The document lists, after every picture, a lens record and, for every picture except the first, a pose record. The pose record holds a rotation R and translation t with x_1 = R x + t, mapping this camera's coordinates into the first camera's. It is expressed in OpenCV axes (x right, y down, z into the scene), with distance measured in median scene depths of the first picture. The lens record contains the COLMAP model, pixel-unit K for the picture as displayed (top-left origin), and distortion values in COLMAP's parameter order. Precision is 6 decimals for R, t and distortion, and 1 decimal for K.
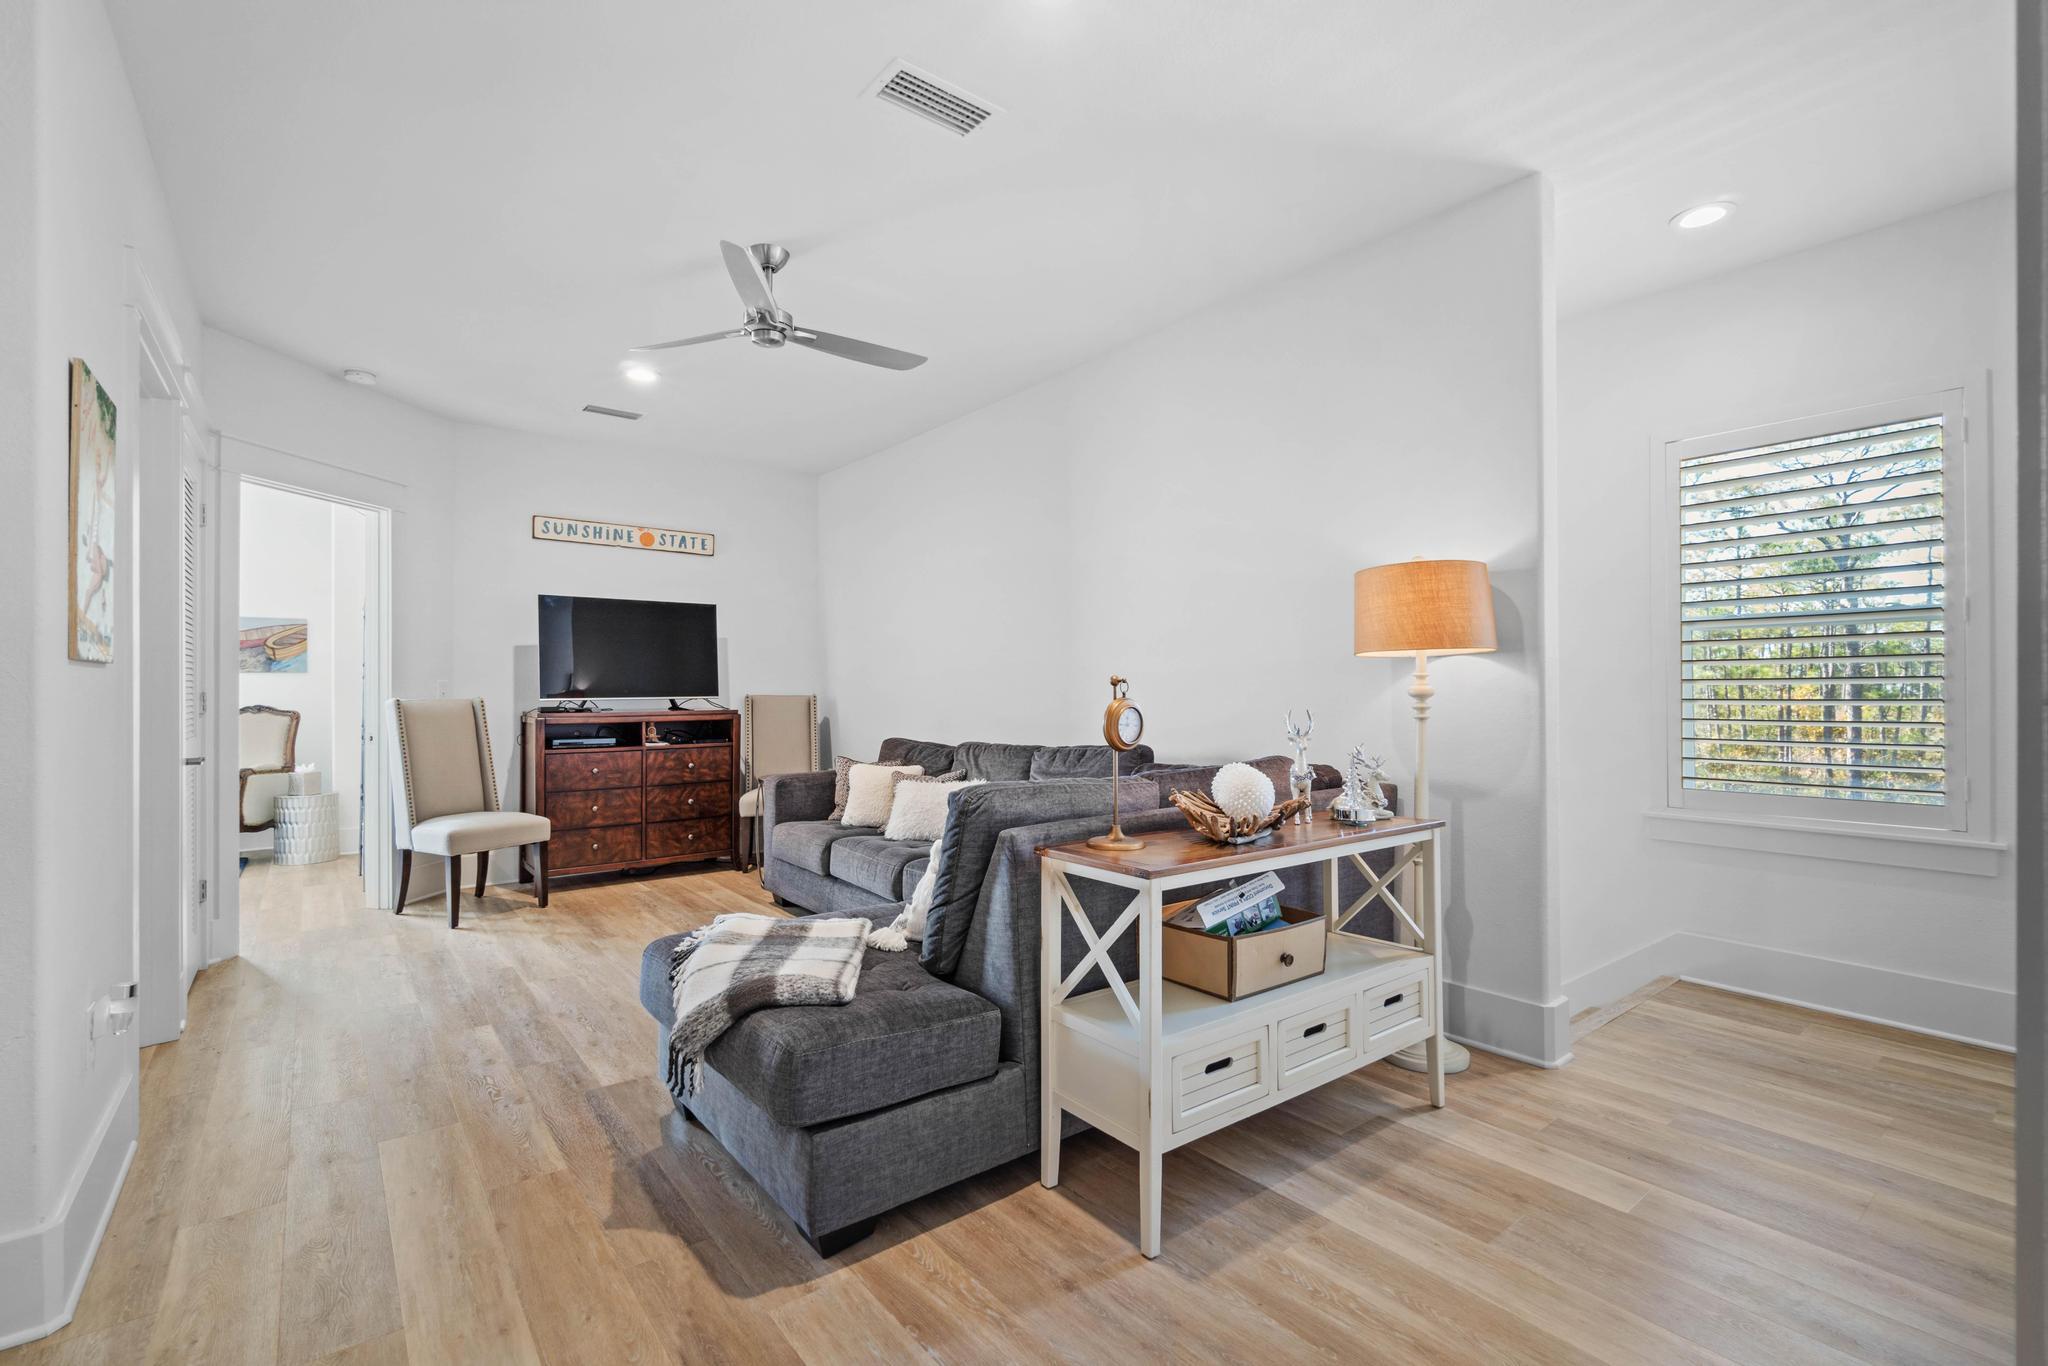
lens RADIAL K [[906.3, 0, 1011.8], [0, 906.3, 686.9], [0, 0, 1]] dist [-0.000939, -0.000114]
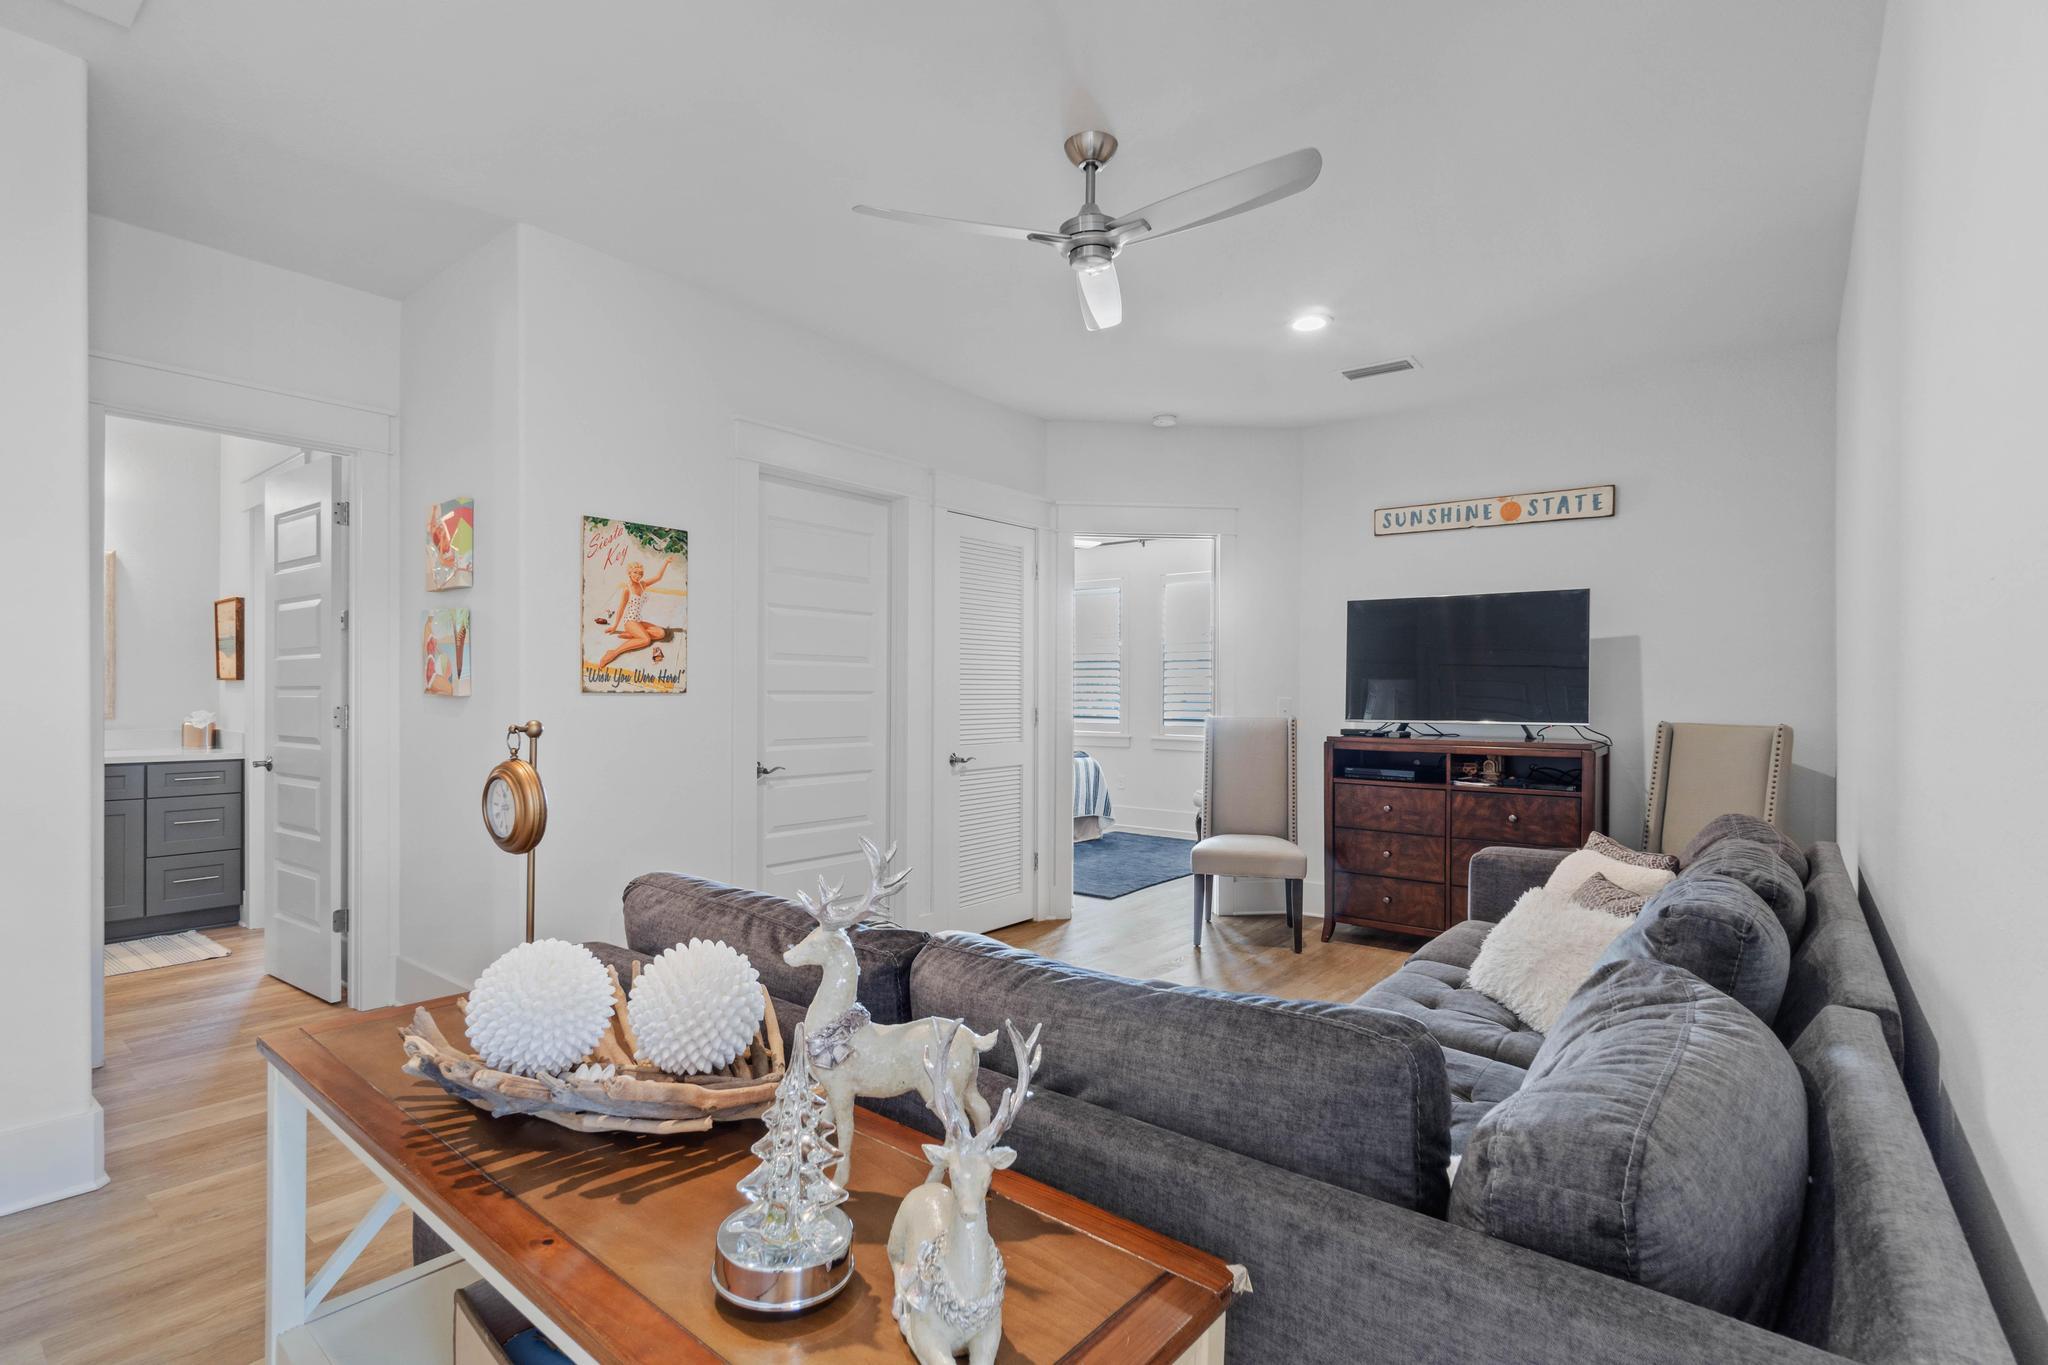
lens RADIAL K [[969.3, 0, 1012.2], [0, 969.3, 694.7], [0, 0, 1]] dist [-0.004118, -0.000244]
pose [[0.235190, 0.006313, -0.971929, 0.304105], [-0.005783, 0.999970, 0.005095, -0.013212], [0.971932, 0.004423, 0.235220, 0.440755]]
